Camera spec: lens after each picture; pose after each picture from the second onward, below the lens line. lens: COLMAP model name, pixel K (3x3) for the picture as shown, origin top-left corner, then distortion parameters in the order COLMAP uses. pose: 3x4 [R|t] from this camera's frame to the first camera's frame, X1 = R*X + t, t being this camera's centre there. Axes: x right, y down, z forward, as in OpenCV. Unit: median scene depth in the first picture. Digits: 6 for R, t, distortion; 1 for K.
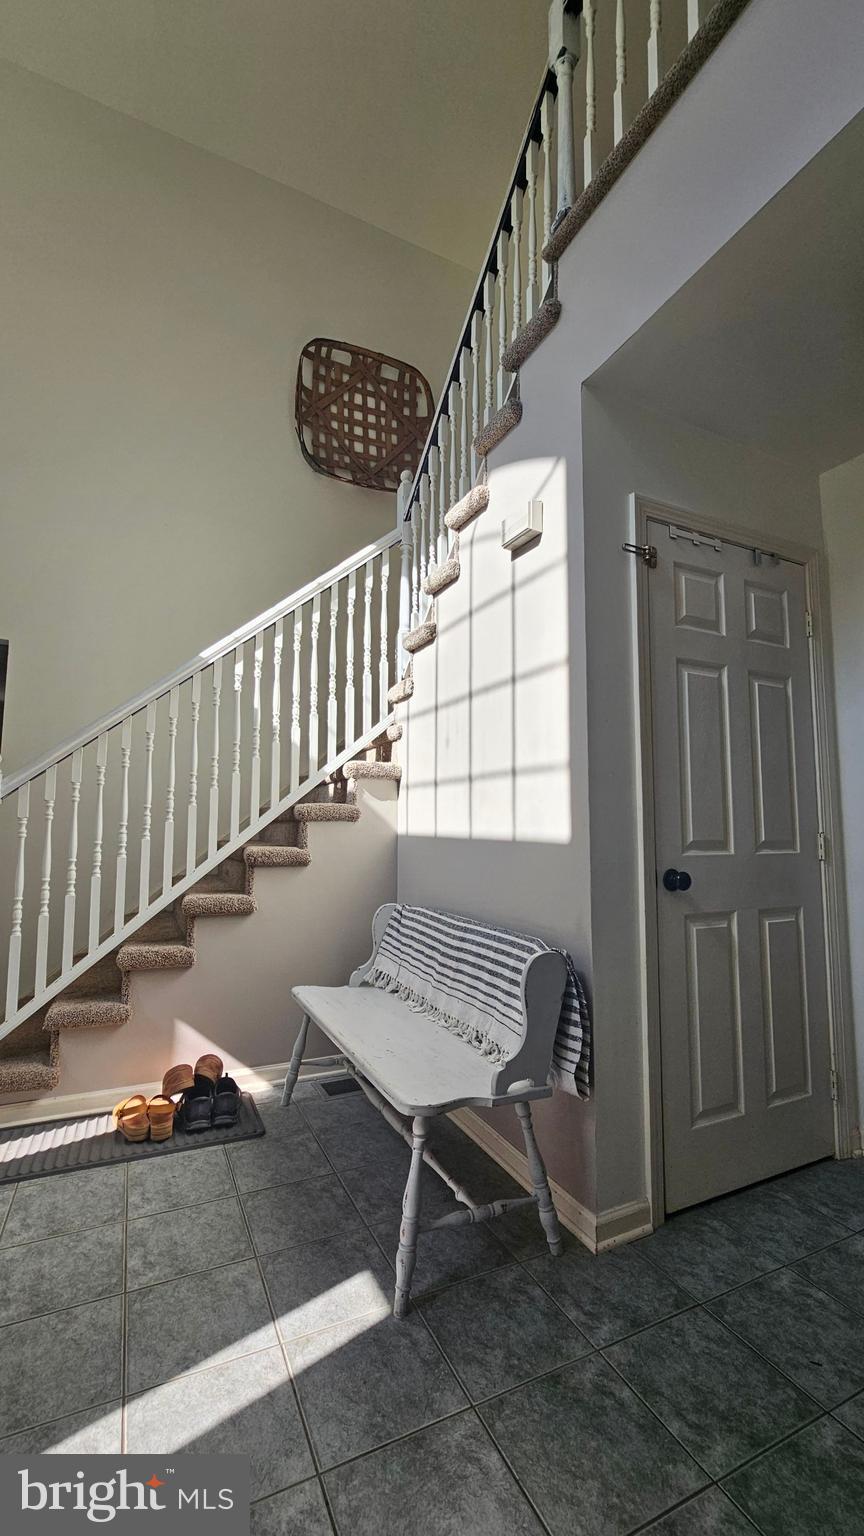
lens RADIAL K [[627.1, 0, 435.7], [0, 627.1, 772.6], [0, 0, 1]] dist [-0.005972, 0.000152]
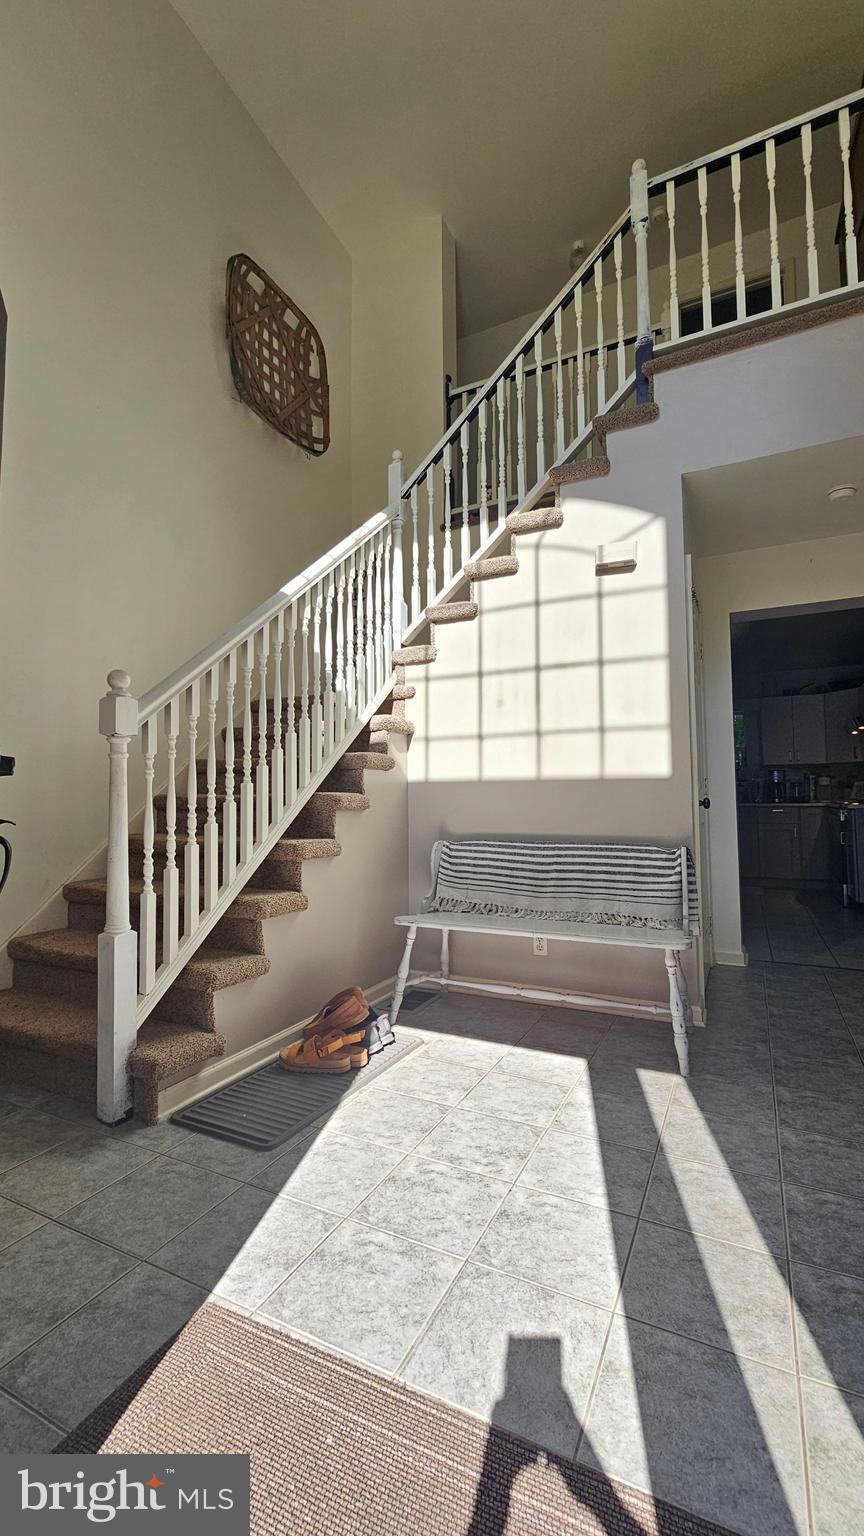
lens RADIAL K [[627.1, 0, 434.5], [0, 627.1, 765.5], [0, 0, 1]] dist [-0.005972, 0.000152]
pose [[0.796837, 0.015610, 0.603993, -0.827678], [-0.037259, 0.999033, 0.023336, 0.049039], [-0.603044, -0.041099, 0.796648, 0.095347]]
